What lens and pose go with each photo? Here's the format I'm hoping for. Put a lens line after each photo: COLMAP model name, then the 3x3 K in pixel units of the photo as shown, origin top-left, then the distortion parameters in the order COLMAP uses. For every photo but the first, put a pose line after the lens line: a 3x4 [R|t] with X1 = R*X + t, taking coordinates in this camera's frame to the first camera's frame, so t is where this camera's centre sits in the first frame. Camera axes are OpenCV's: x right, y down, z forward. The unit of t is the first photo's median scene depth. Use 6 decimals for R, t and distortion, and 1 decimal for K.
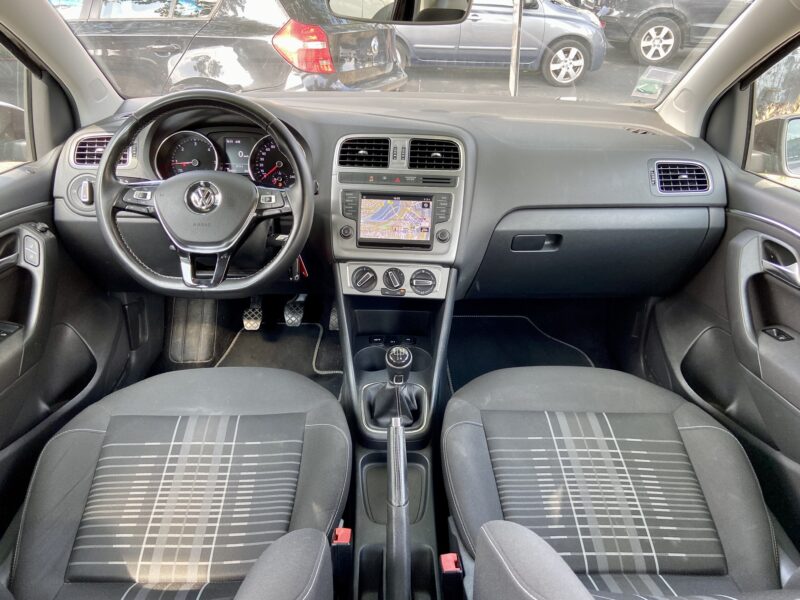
lens RADIAL K [[616.5, 0, 417.1], [0, 616.5, 301.6], [0, 0, 1]] dist [0.062163, -0.048665]
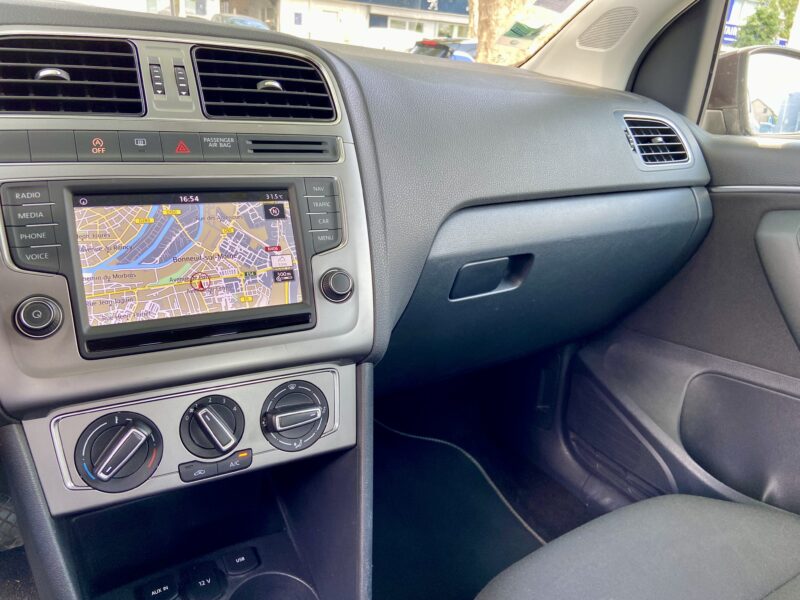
lens RADIAL K [[616.5, 0, 405.8], [0, 616.5, 293.7], [0, 0, 1]] dist [0.062163, -0.048665]
pose [[0.862906, -0.142411, 0.484883, -0.103720], [0.195301, 0.978903, -0.060055, -0.068200], [-0.466101, 0.146520, 0.872515, 0.633502]]
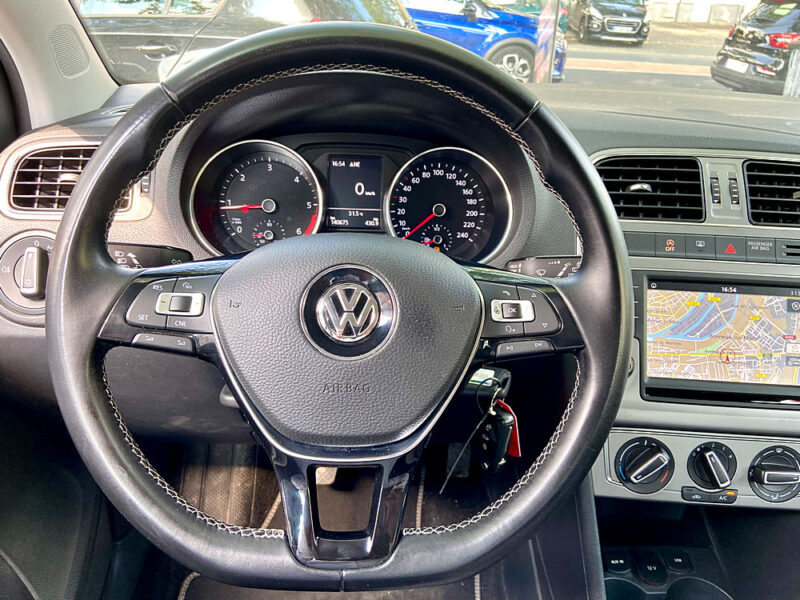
lens RADIAL K [[616.5, 0, 404.5], [0, 616.5, 299.4], [0, 0, 1]] dist [0.062163, -0.048665]
pose [[0.999578, 0.008818, 0.027664, -0.275992], [-0.007468, 0.998795, -0.048512, -0.134352], [-0.028059, 0.048285, 0.998439, 0.546395]]
